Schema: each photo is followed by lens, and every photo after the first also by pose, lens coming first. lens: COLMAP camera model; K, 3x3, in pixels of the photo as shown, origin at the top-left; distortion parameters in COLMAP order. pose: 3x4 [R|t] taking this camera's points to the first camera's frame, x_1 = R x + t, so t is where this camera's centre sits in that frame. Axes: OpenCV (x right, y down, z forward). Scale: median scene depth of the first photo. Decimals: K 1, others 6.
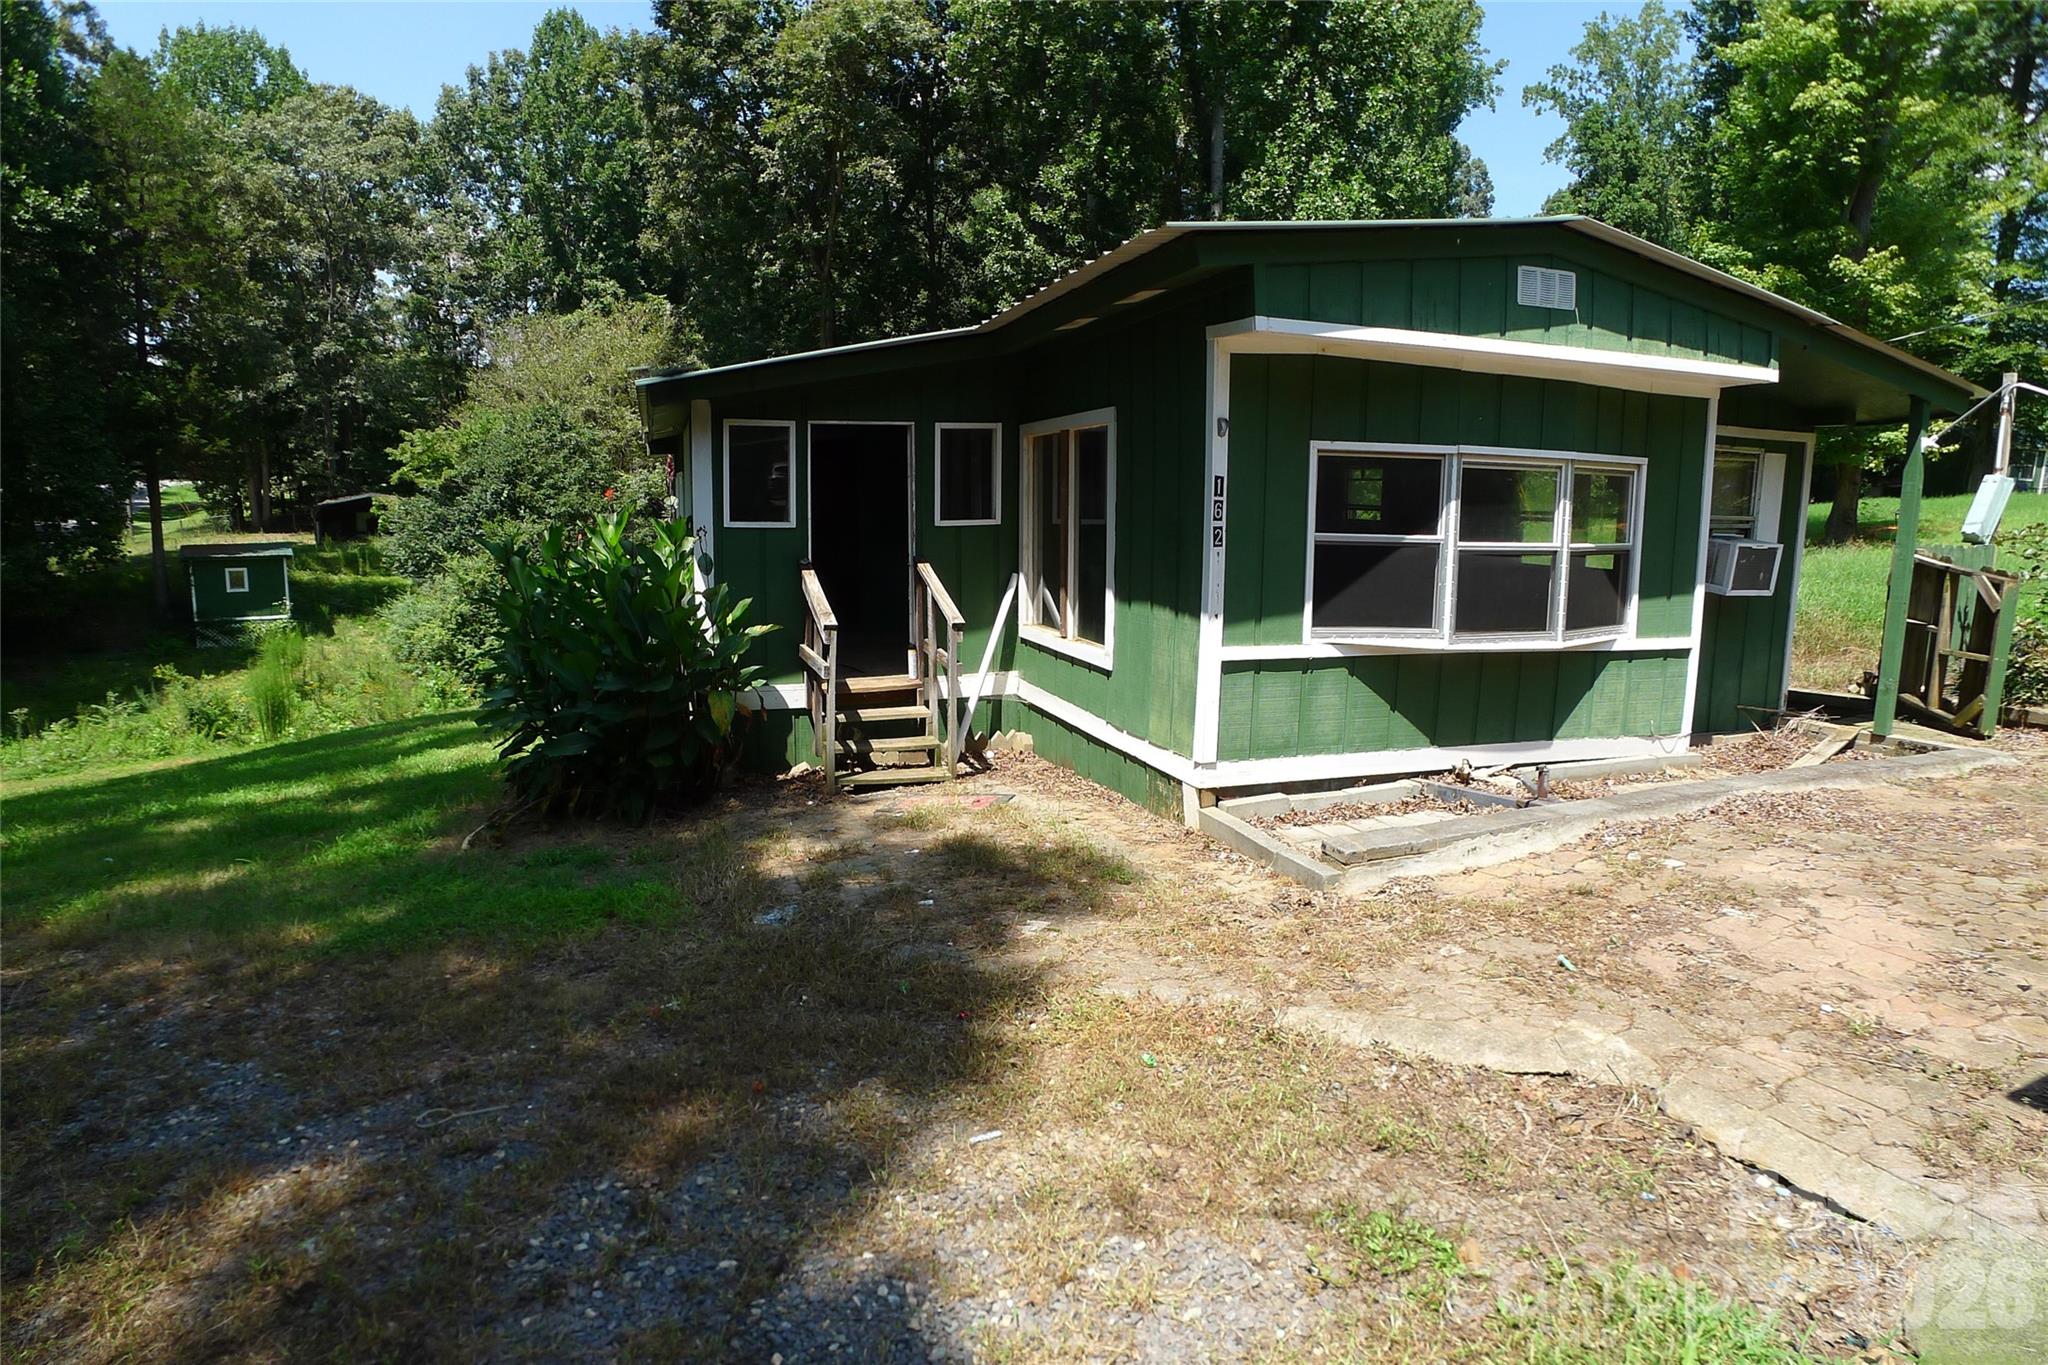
lens RADIAL K [[1081.6, 0, 1018.1], [0, 1081.6, 655.6], [0, 0, 1]] dist [-0.104826, 0.029637]
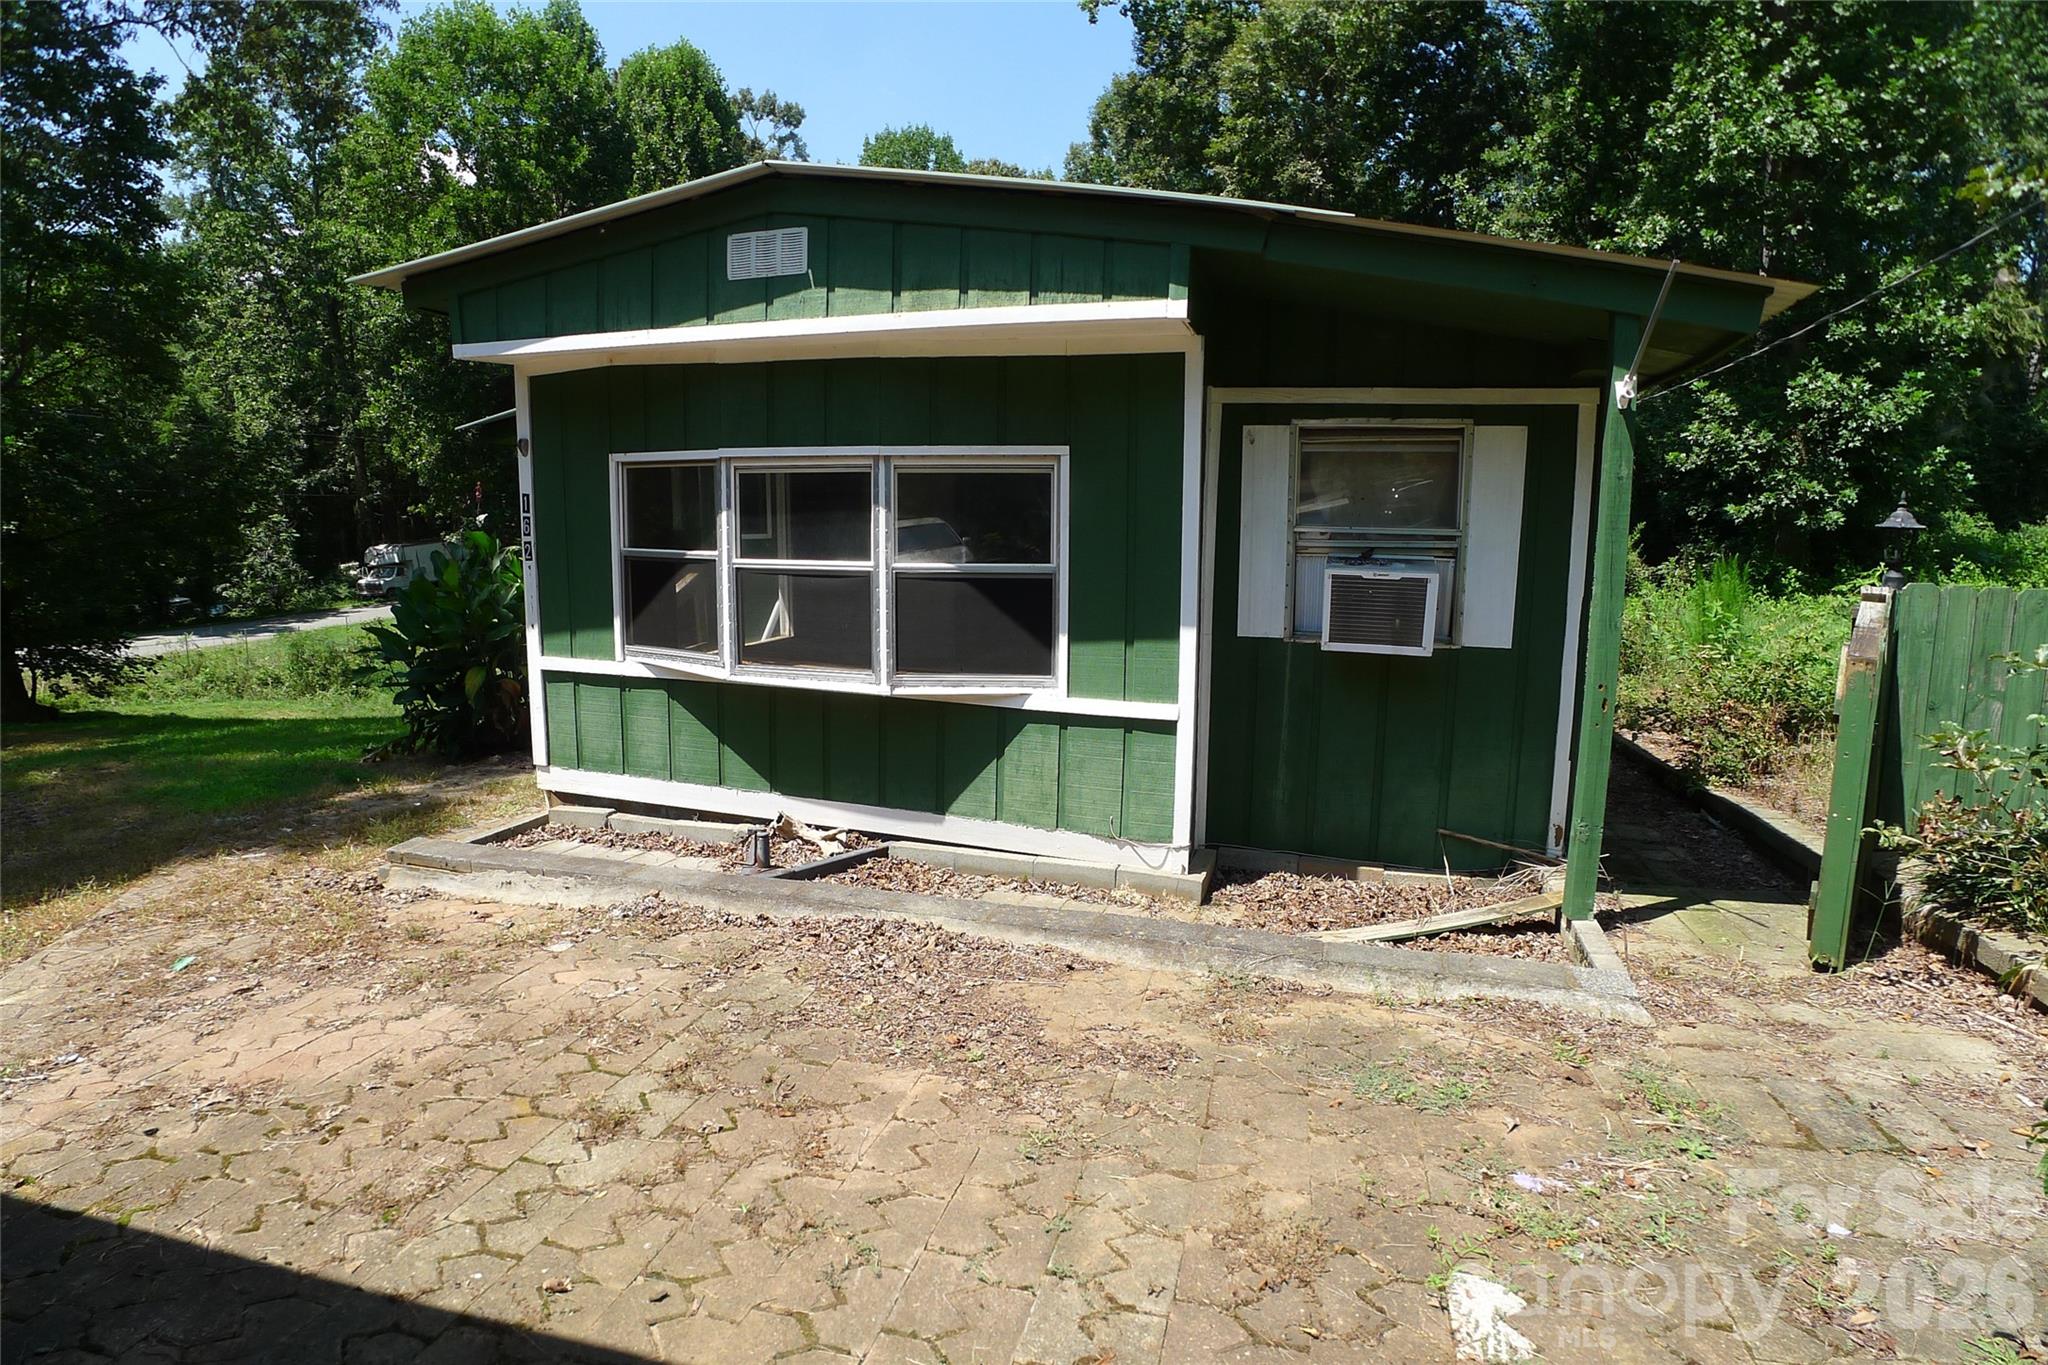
lens RADIAL K [[1081.6, 0, 1018.1], [0, 1081.6, 655.6], [0, 0, 1]] dist [-0.104826, 0.029637]
pose [[0.806406, 0.074209, -0.586688, 1.087975], [-0.083626, 0.996435, 0.011093, -0.054628], [0.585420, 0.040117, 0.809737, 0.408919]]
